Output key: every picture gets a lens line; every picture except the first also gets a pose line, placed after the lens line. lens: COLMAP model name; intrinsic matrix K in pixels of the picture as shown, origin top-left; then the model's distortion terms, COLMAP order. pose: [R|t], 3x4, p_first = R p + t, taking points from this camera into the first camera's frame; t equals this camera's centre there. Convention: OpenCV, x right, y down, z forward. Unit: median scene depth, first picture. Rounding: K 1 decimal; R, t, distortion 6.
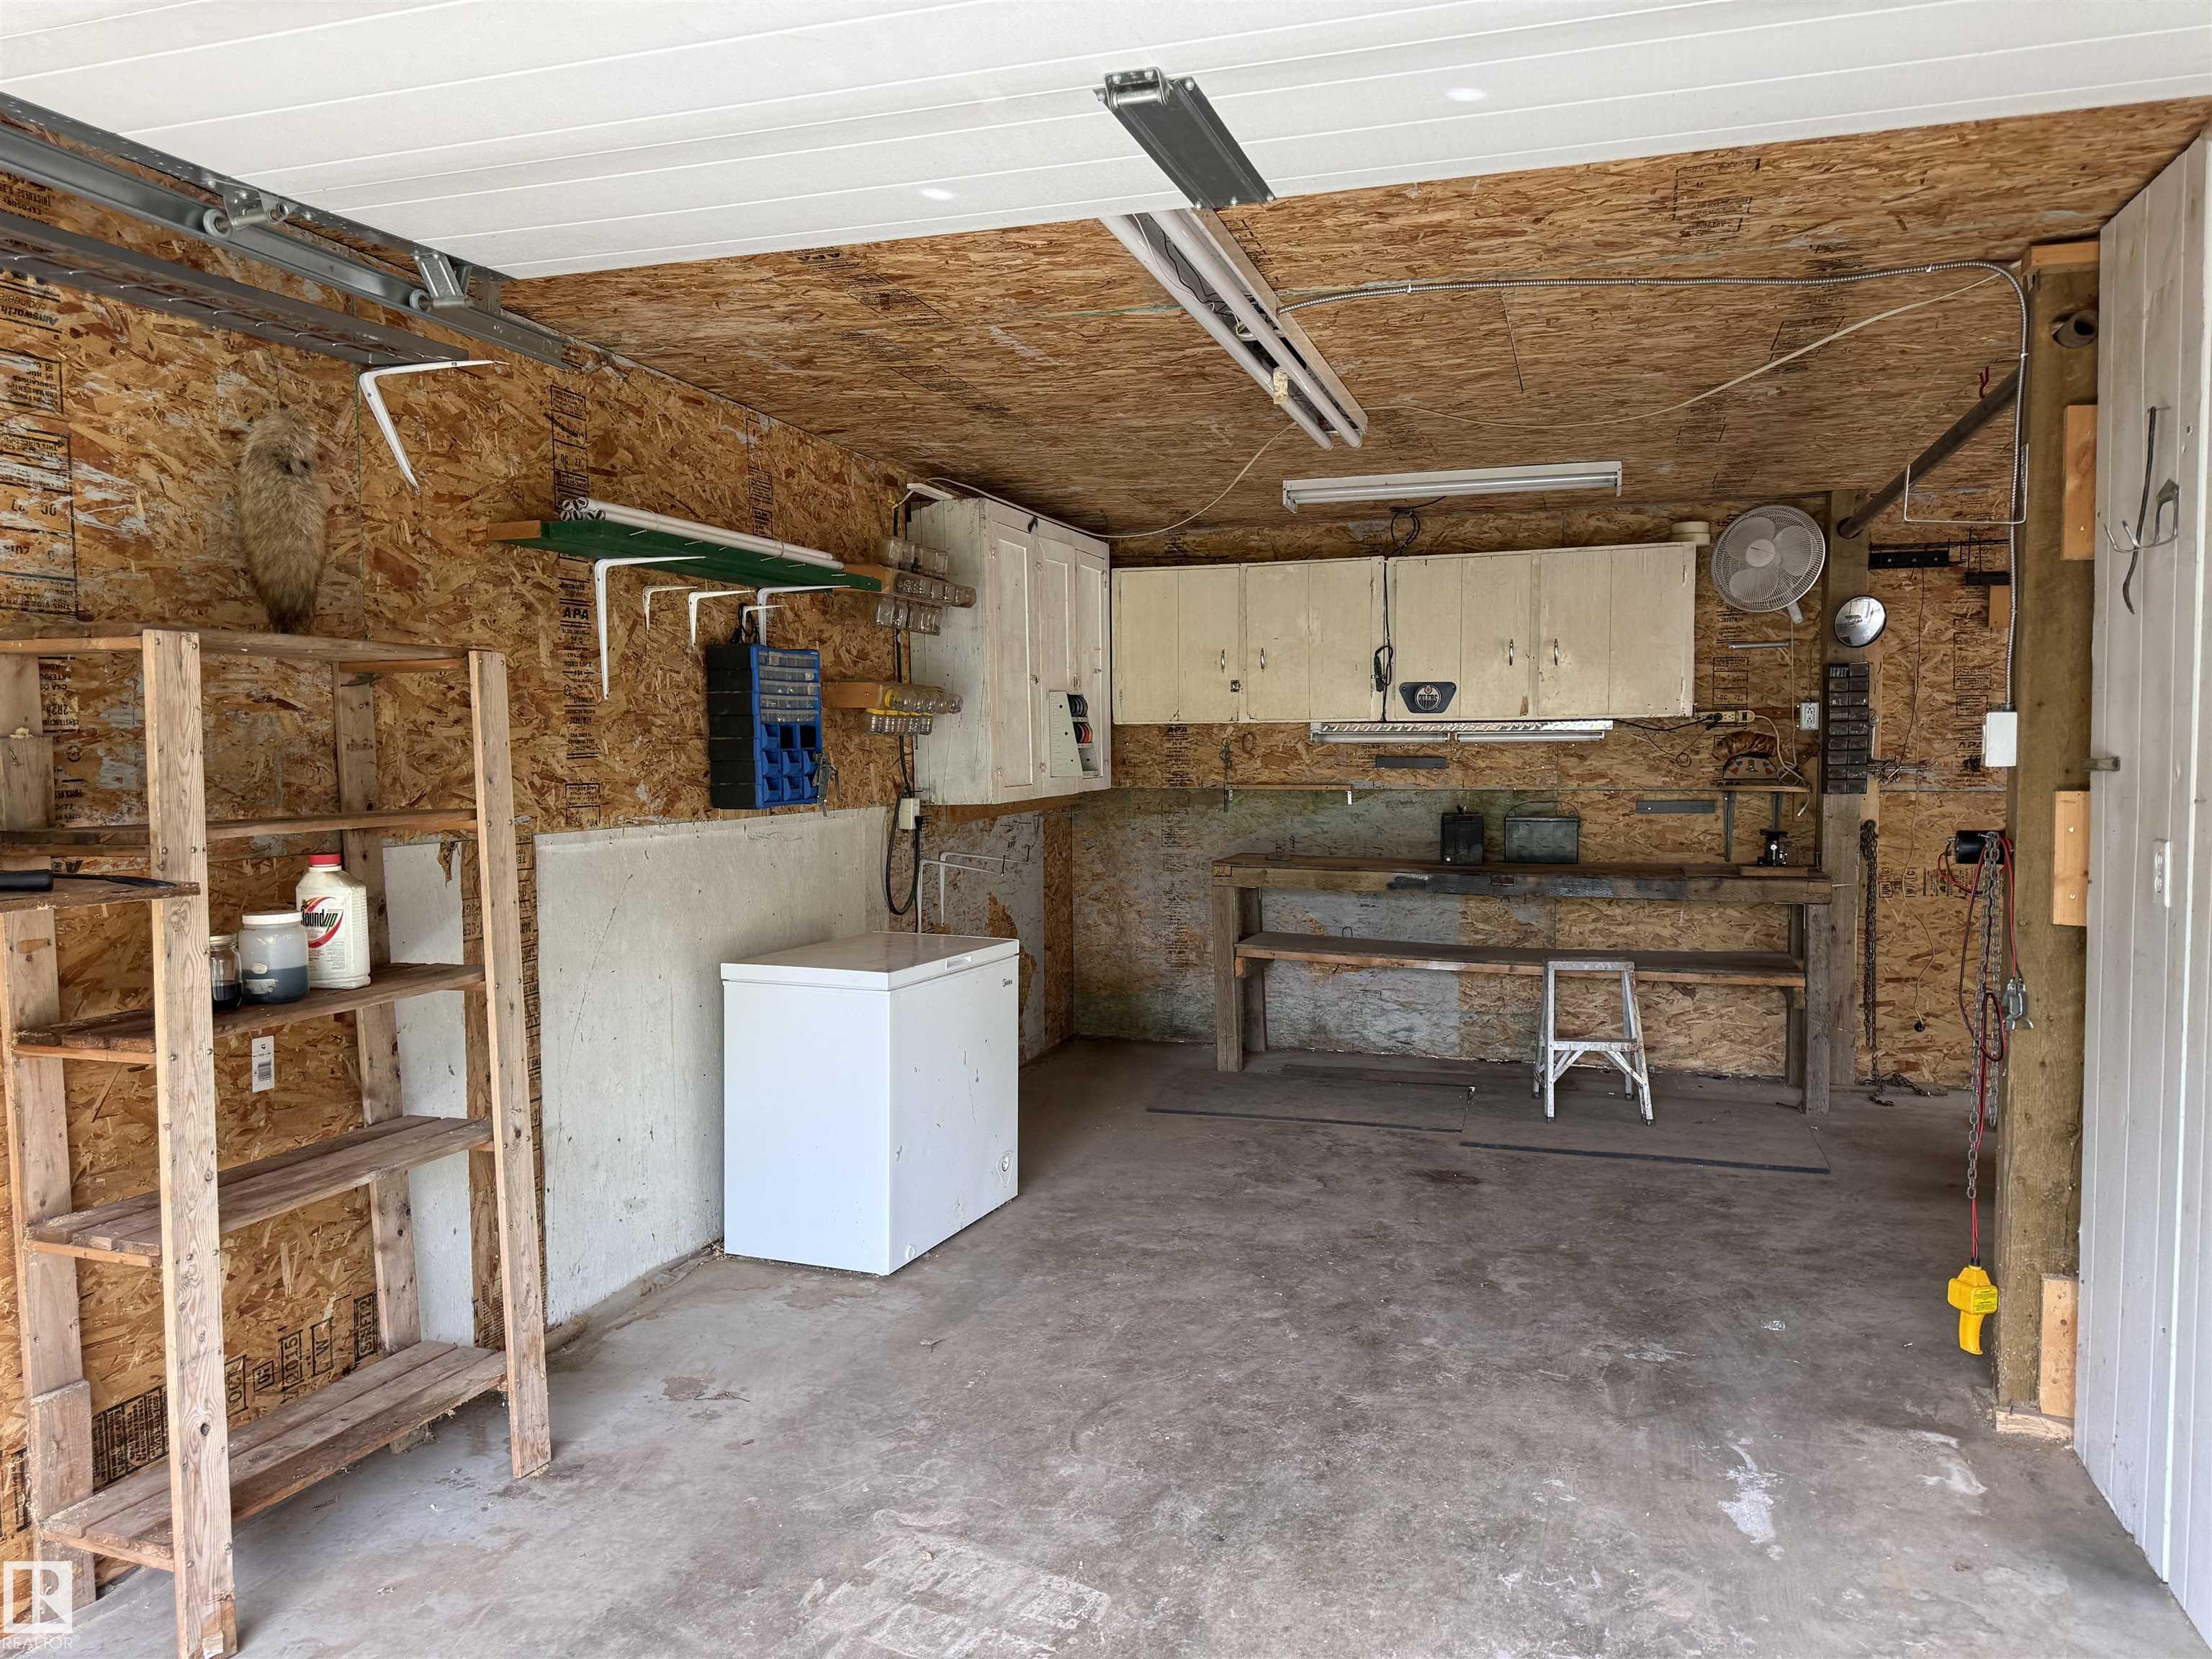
lens RADIAL K [[1552.8, 0, 1106.0], [0, 1552.8, 829.5], [0, 0, 1]] dist [0.064181, -0.068777]
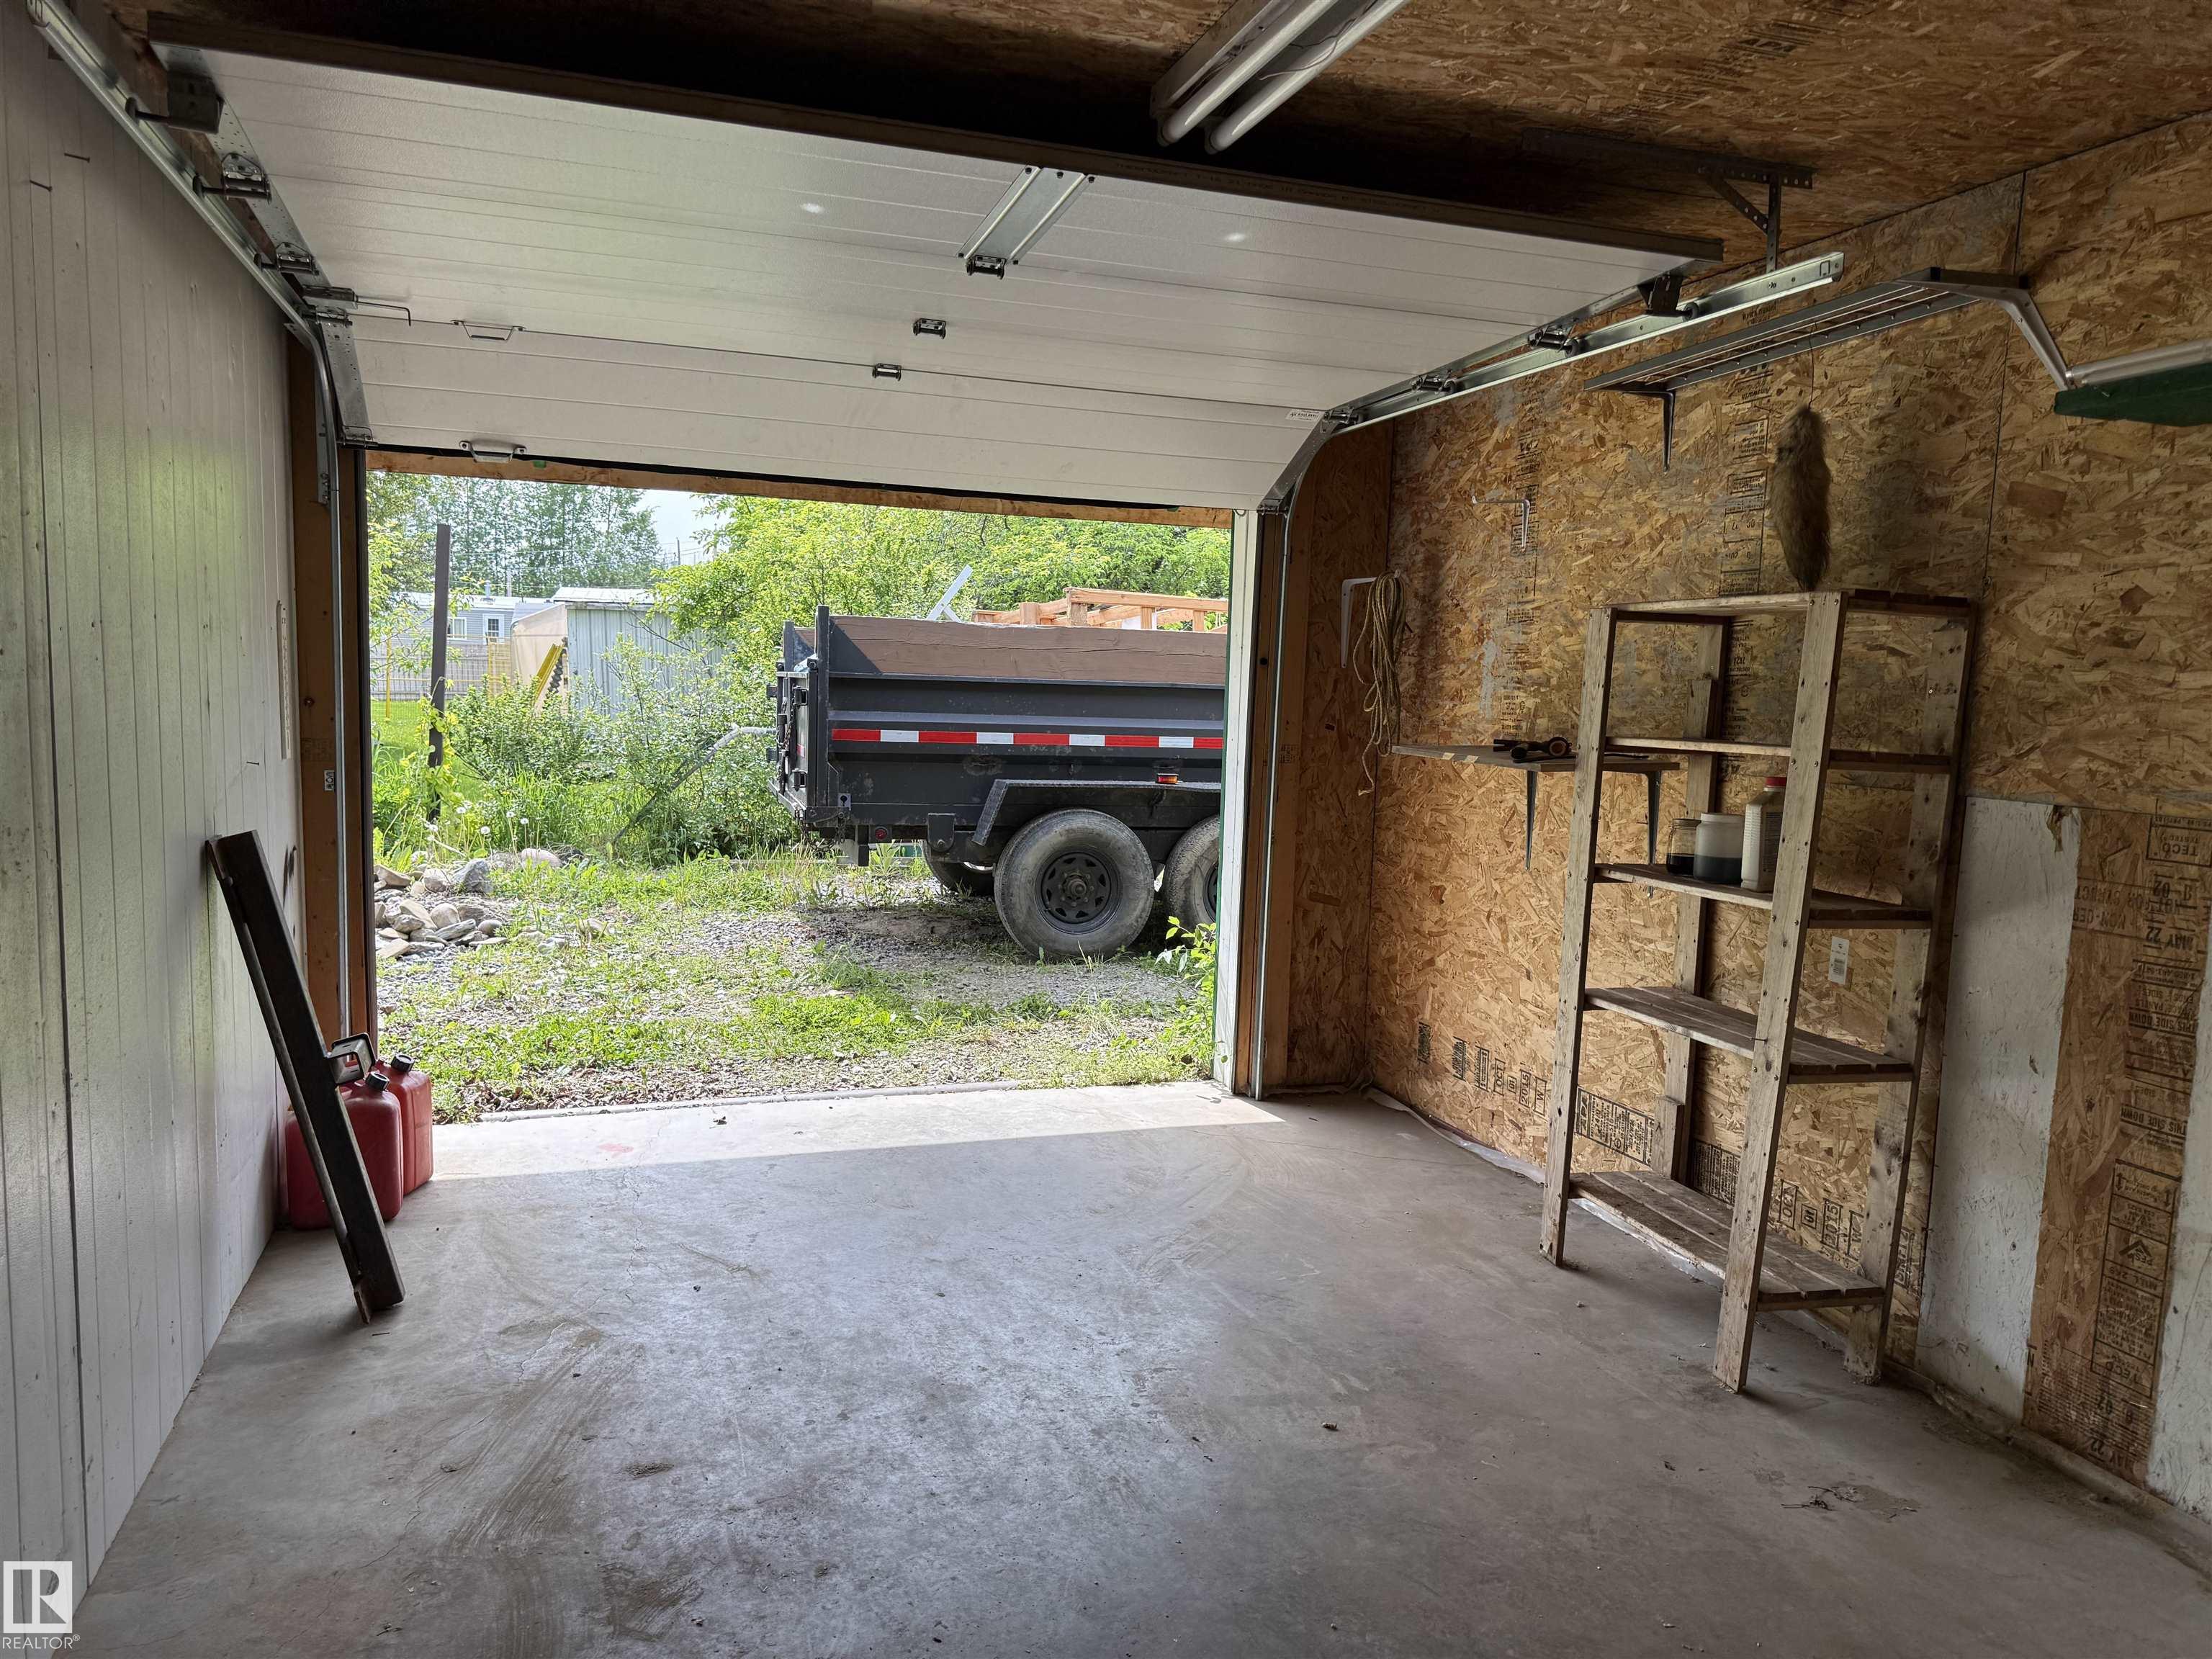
lens RADIAL K [[1552.8, 0, 1106.0], [0, 1552.8, 829.5], [0, 0, 1]] dist [0.064181, -0.068777]
pose [[-0.801344, 0.038688, -0.596951, 0.510215], [-0.060067, 0.987659, 0.144643, -0.071671], [0.595180, 0.151766, -0.789131, 1.359528]]
